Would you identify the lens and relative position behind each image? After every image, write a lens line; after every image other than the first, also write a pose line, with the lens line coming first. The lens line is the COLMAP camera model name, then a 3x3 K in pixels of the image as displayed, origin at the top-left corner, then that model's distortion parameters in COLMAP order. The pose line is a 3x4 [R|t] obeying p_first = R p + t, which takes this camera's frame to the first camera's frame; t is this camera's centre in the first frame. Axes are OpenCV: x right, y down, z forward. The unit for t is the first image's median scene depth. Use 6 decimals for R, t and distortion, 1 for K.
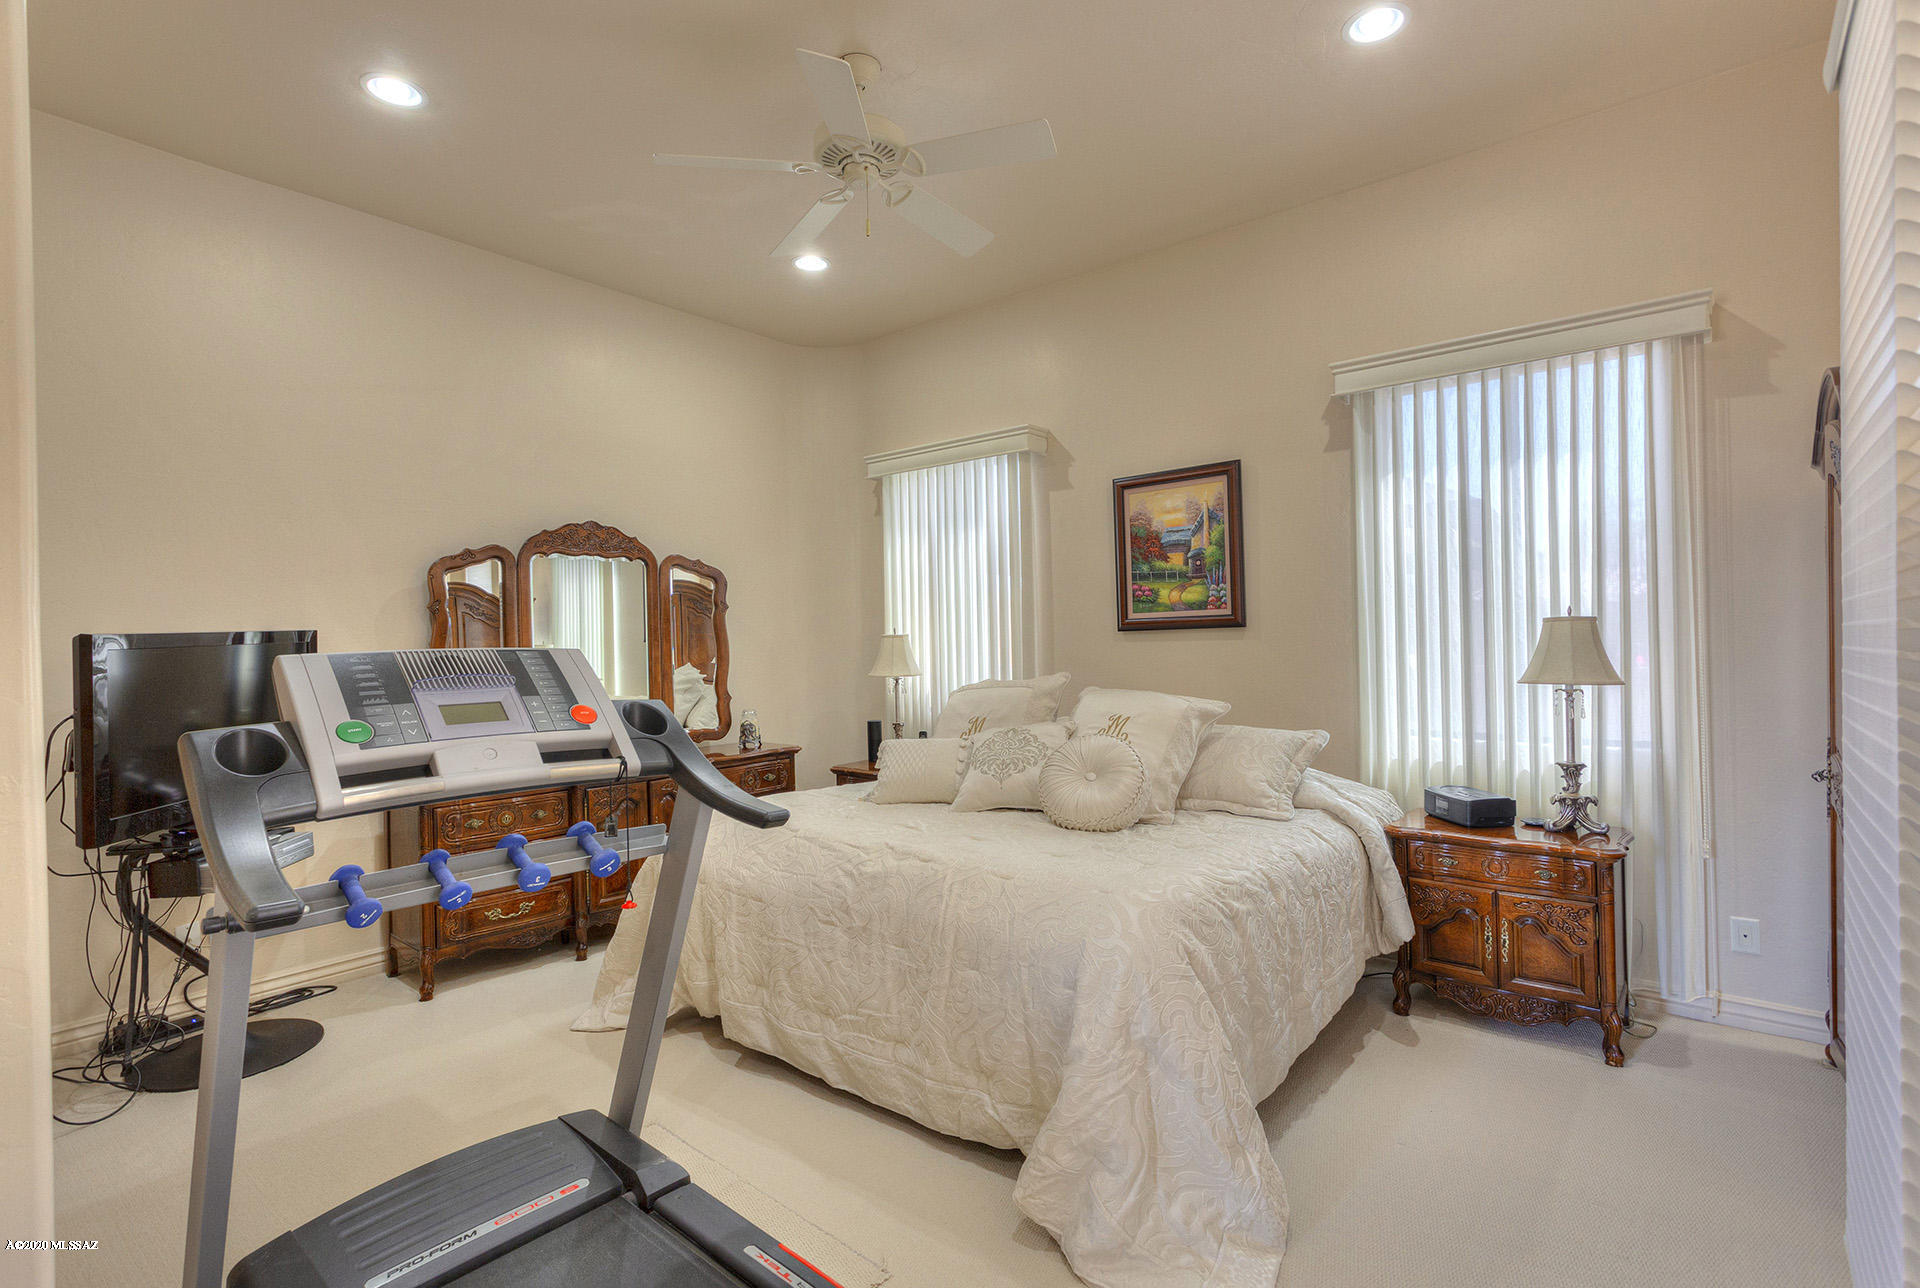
lens RADIAL K [[896.2, 0, 956.8], [0, 896.2, 636.5], [0, 0, 1]] dist [-0.000237, 0.000542]
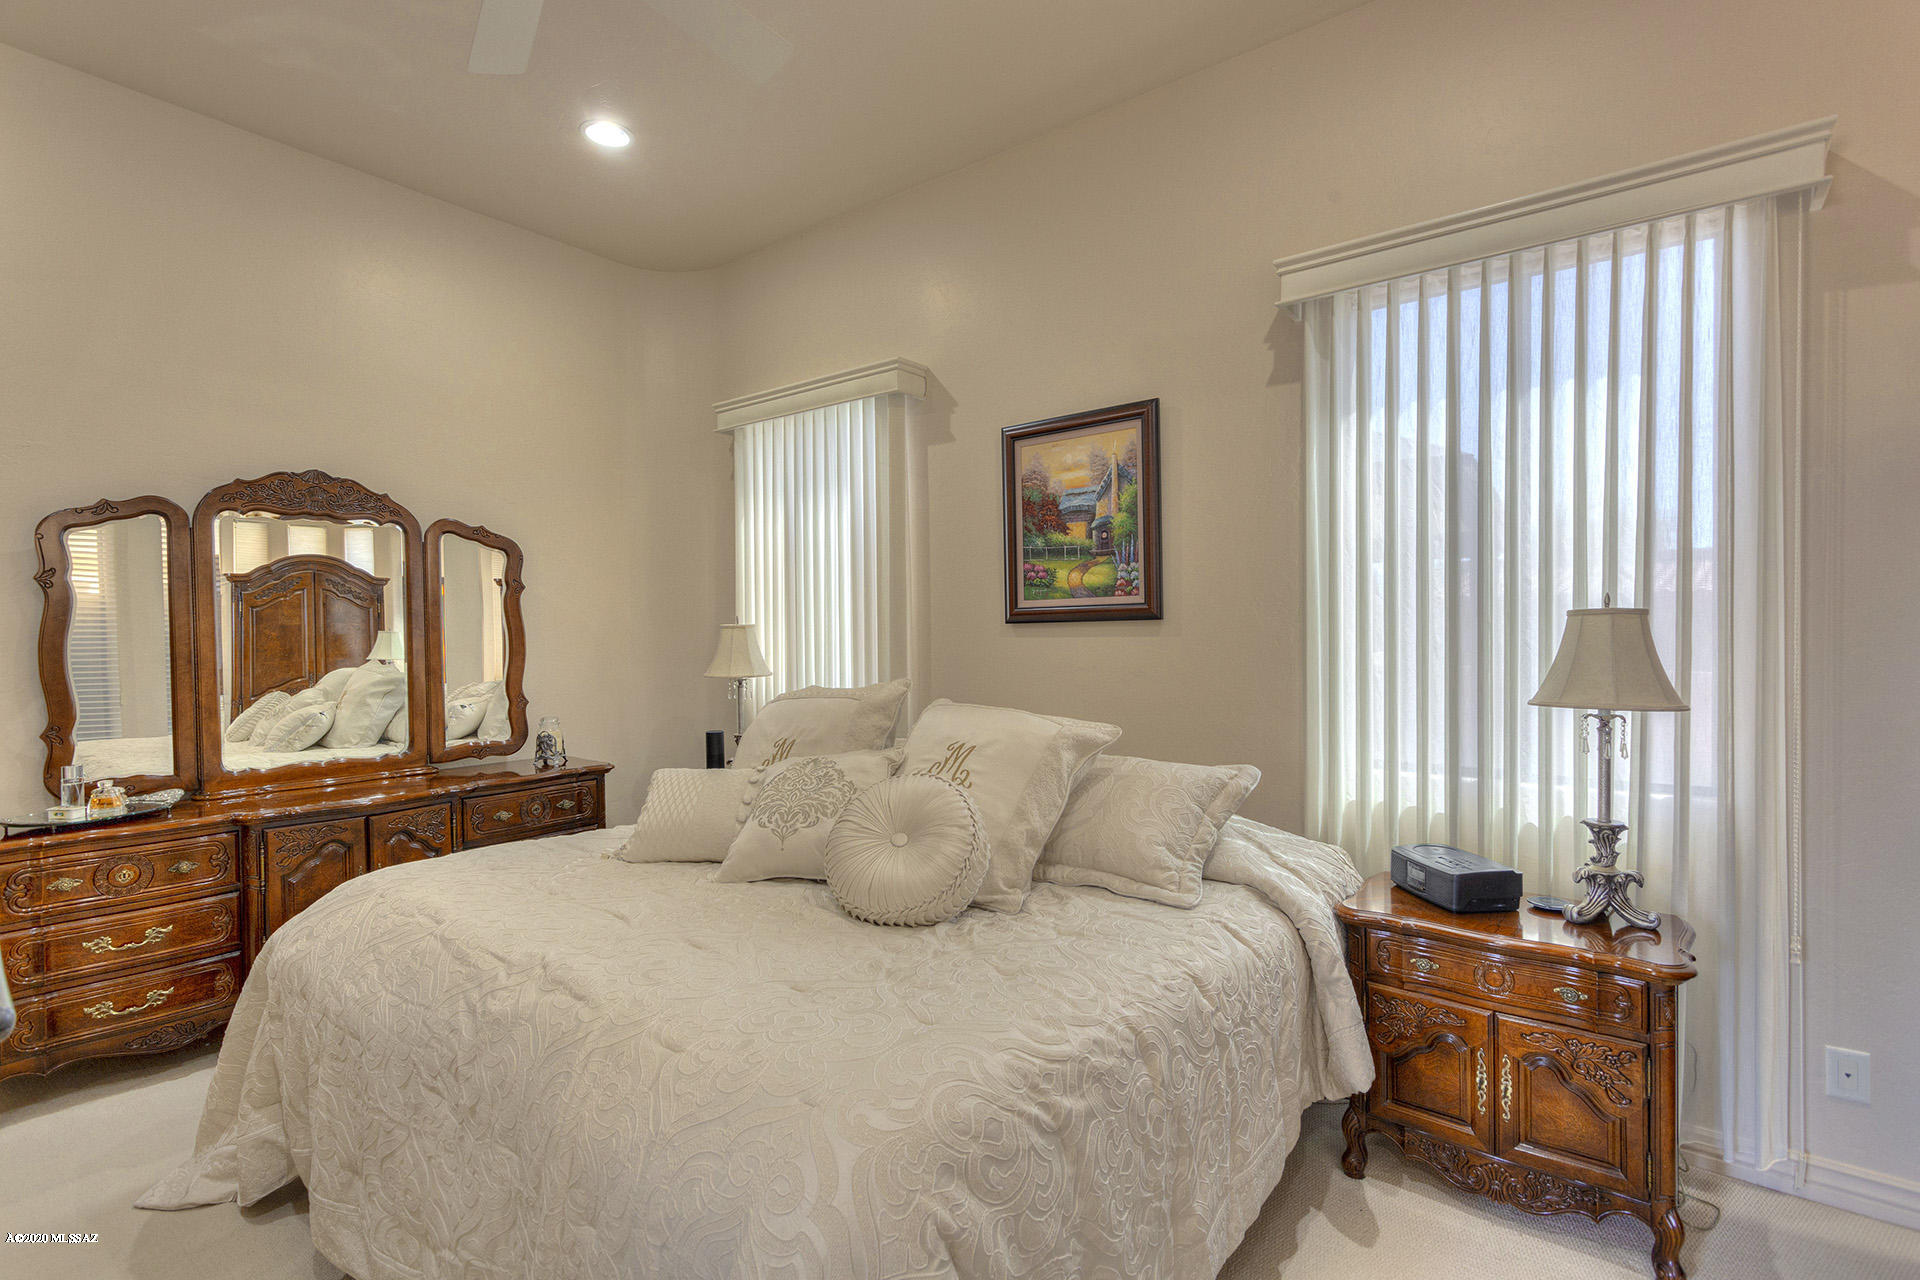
lens RADIAL K [[894.6, 0, 953.5], [0, 894.6, 642.6], [0, 0, 1]] dist [0.001995, 0.000927]
pose [[0.999503, 0.011432, 0.029366, 0.152696], [-0.011890, 0.999810, 0.015475, -0.000910], [-0.029184, -0.015816, 0.999449, 0.304804]]
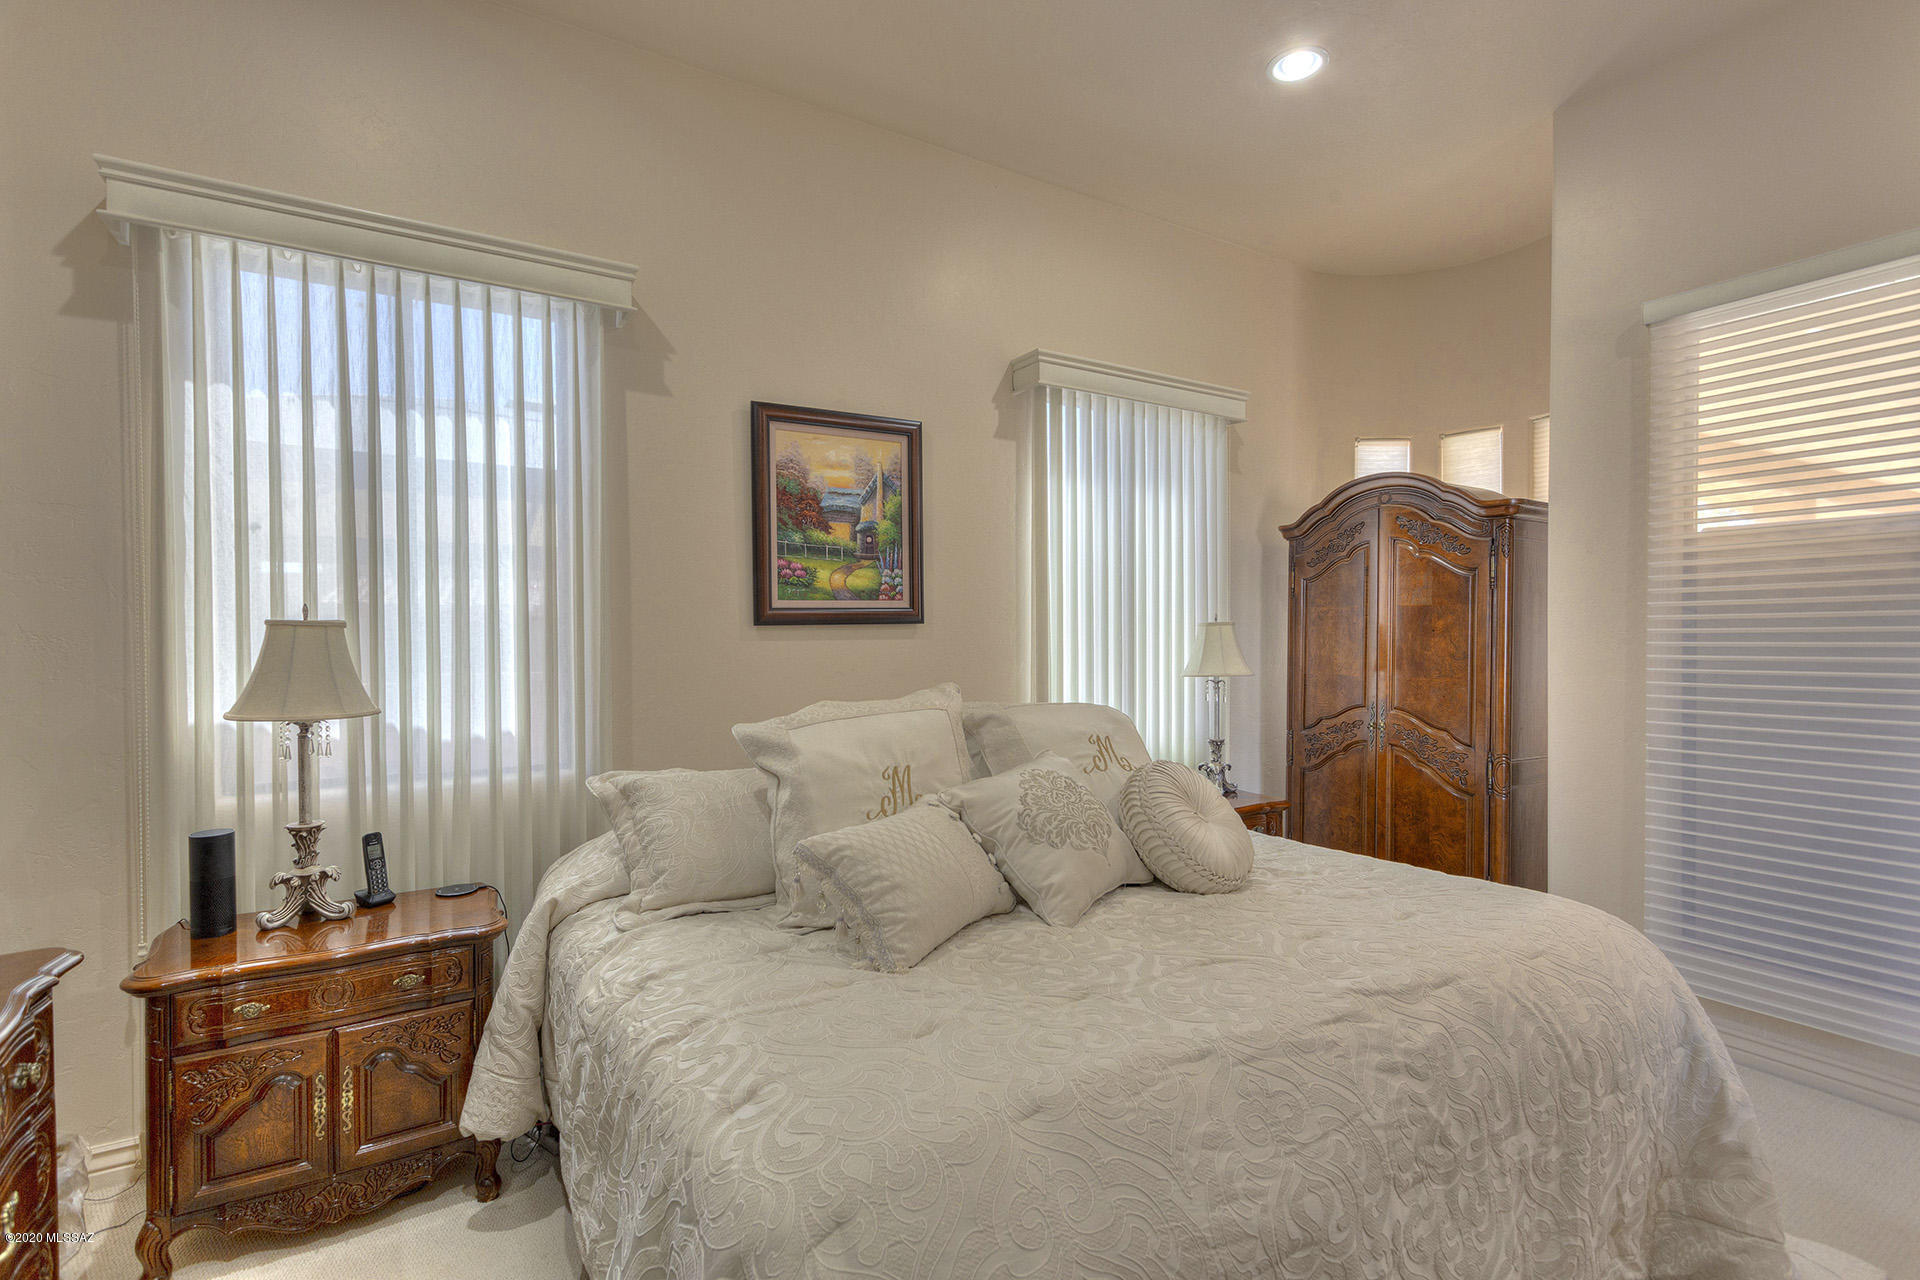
lens RADIAL K [[894.6, 0, 953.5], [0, 894.6, 642.6], [0, 0, 1]] dist [0.001995, 0.000927]
pose [[0.320903, 0.009965, 0.947059, -0.566445], [0.000428, 0.999943, -0.010666, 0.019880], [-0.947112, 0.003828, 0.320881, 0.873512]]
